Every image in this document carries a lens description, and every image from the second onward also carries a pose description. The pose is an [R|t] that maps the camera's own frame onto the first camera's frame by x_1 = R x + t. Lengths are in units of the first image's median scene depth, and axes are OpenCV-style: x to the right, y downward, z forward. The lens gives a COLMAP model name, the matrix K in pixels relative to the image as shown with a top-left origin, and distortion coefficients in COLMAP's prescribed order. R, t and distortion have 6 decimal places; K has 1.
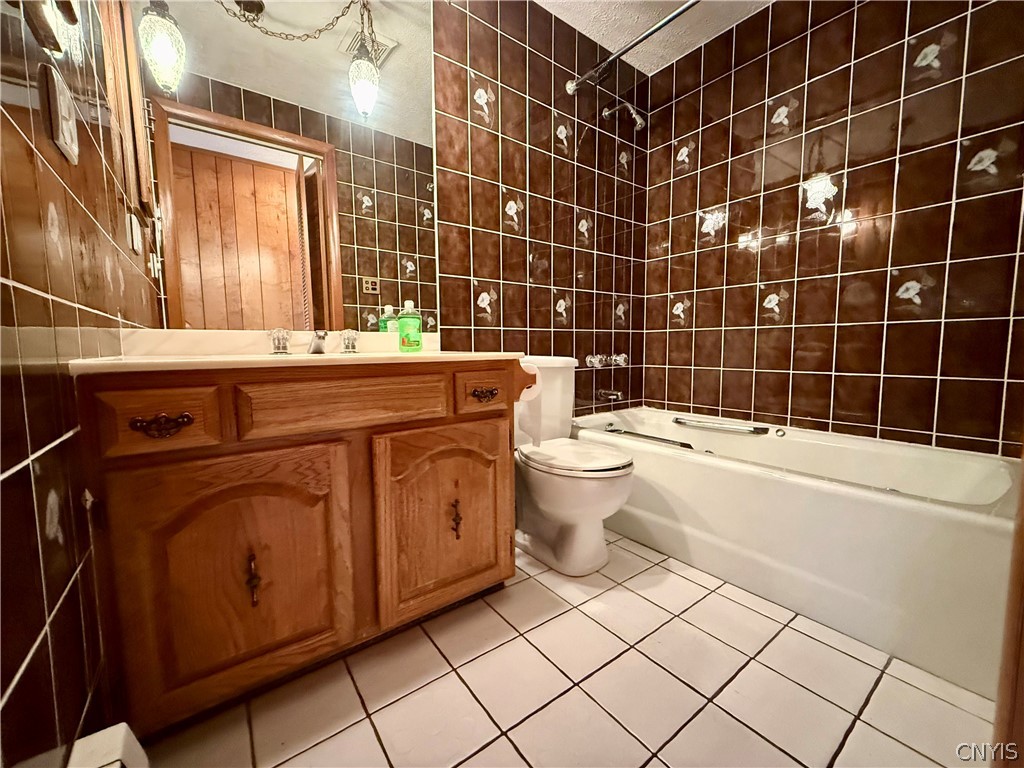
lens RADIAL K [[407.6, 0, 509.3], [0, 407.6, 383.0], [0, 0, 1]] dist [-0.000445, 0.000033]
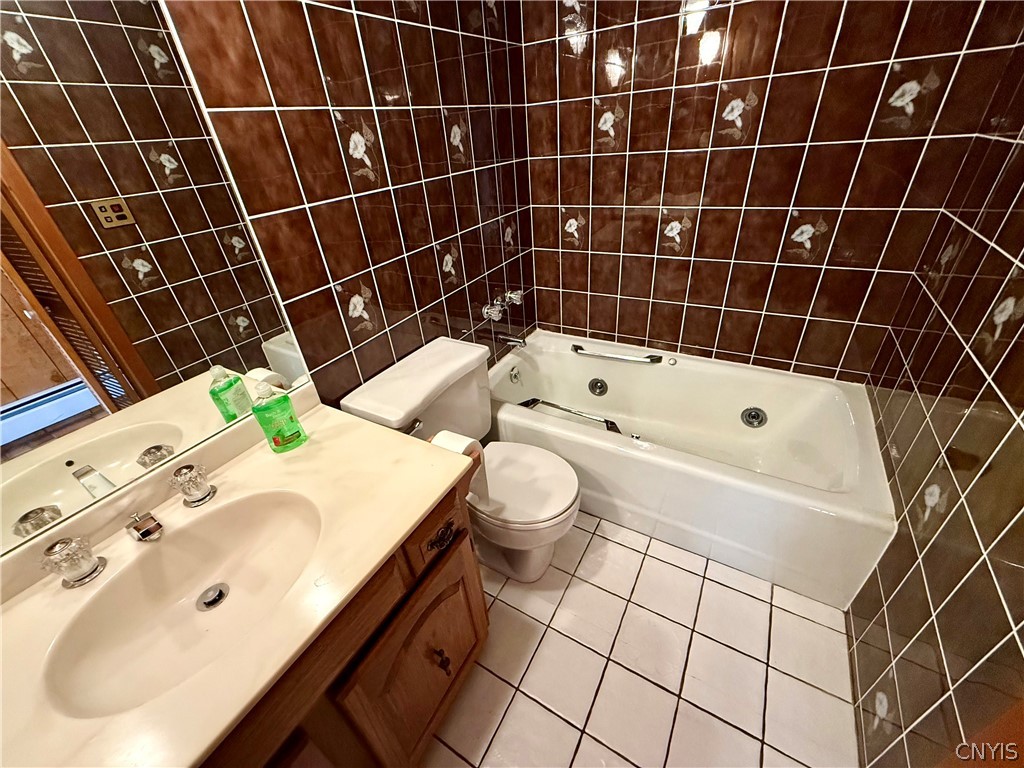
lens RADIAL K [[407.6, 0, 509.3], [0, 407.6, 383.0], [0, 0, 1]] dist [-0.000445, 0.000033]
pose [[0.918881, -0.260310, 0.296474, -0.056925], [0.106781, 0.887491, 0.448282, -0.340265], [-0.379811, -0.380260, 0.843295, 0.232892]]
